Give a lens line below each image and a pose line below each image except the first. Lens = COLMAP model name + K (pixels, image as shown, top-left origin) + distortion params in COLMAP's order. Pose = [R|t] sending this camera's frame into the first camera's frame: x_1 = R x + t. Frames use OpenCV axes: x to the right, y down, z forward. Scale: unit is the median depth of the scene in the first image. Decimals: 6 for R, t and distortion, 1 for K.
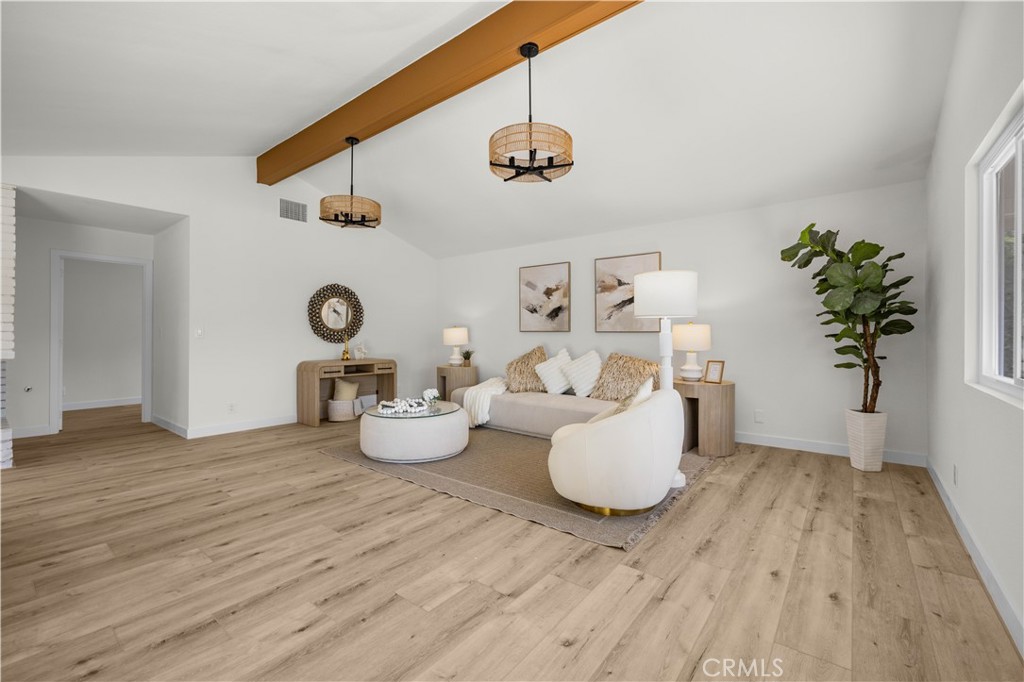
lens RADIAL K [[434.9, 0, 515.7], [0, 434.9, 337.0], [0, 0, 1]] dist [0.001069, -0.000430]
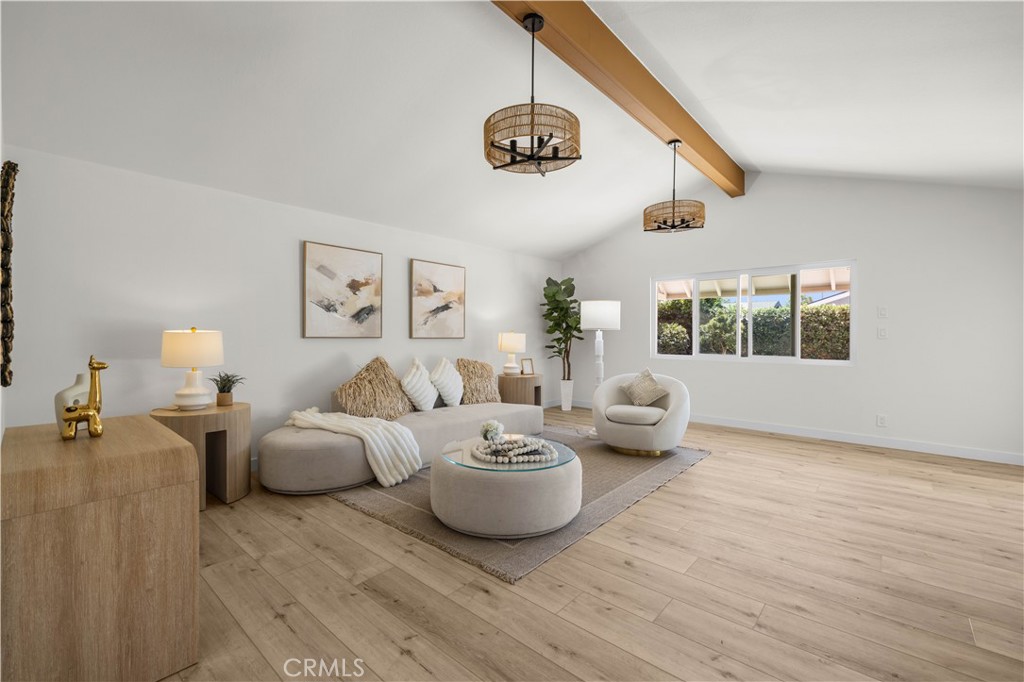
lens RADIAL K [[434.9, 0, 515.7], [0, 434.9, 337.0], [0, 0, 1]] dist [0.001069, -0.000430]
pose [[0.049019, -0.005371, 0.998783, -0.756537], [0.002972, 0.999982, 0.005231, -0.018749], [-0.998793, 0.002712, 0.049034, 0.769771]]
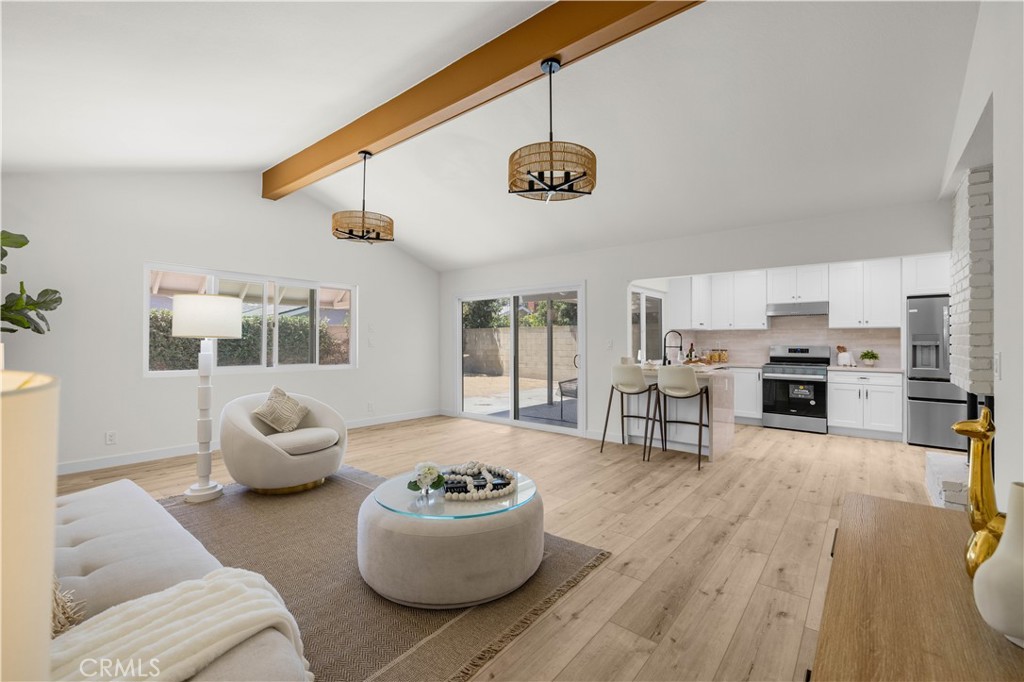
lens RADIAL K [[434.9, 0, 515.7], [0, 434.9, 337.0], [0, 0, 1]] dist [0.001069, -0.000430]
pose [[-0.999929, -0.006341, 0.010057, -0.255127], [-0.006421, 0.999949, -0.007853, -0.028660], [-0.010007, -0.007917, -0.999919, 1.285366]]
